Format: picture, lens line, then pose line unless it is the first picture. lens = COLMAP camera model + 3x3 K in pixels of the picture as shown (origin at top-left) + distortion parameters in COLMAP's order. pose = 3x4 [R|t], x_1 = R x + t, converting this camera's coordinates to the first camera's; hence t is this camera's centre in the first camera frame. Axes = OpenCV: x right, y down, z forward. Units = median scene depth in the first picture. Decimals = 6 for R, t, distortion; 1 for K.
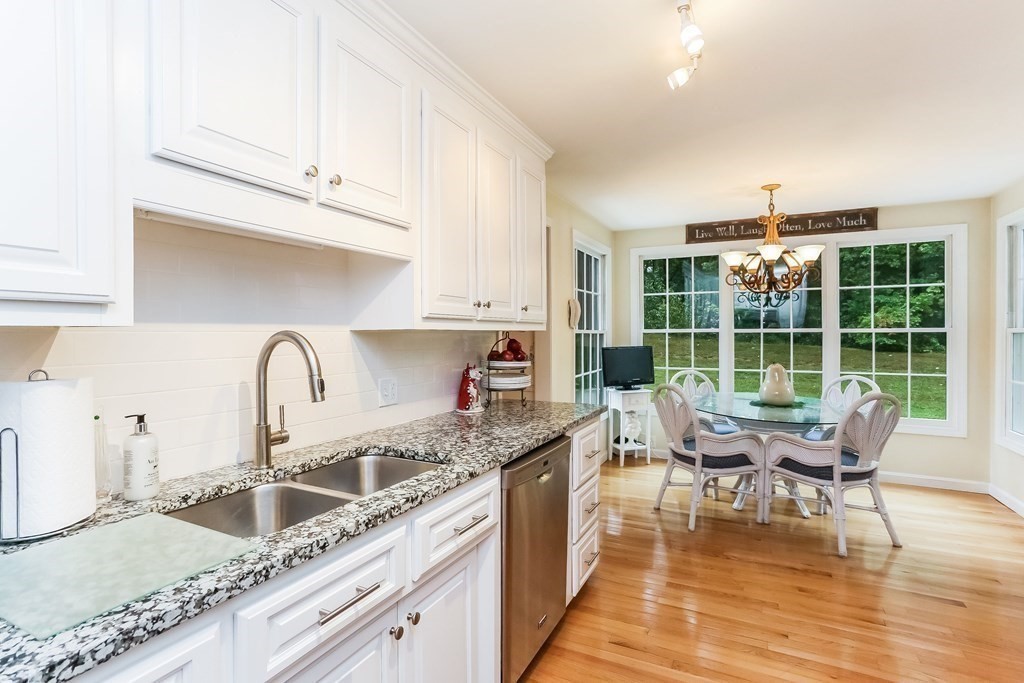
lens RADIAL K [[506.2, 0, 510.1], [0, 506.2, 347.2], [0, 0, 1]] dist [-0.019697, 0.001644]
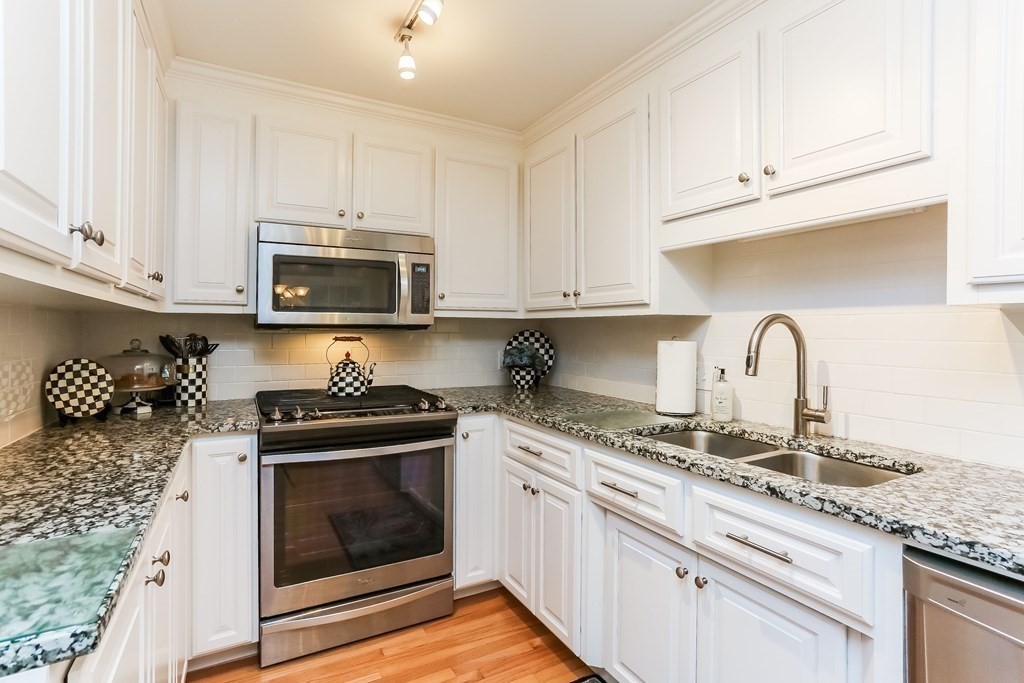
lens RADIAL K [[481.5, 0, 494.2], [0, 481.5, 329.6], [0, 0, 1]] dist [-0.019596, 0.000491]
pose [[-0.572888, 0.000389, -0.819634, 0.267159], [-0.027117, 0.999443, 0.019428, -0.000134], [0.819185, 0.033356, -0.572558, 0.364795]]
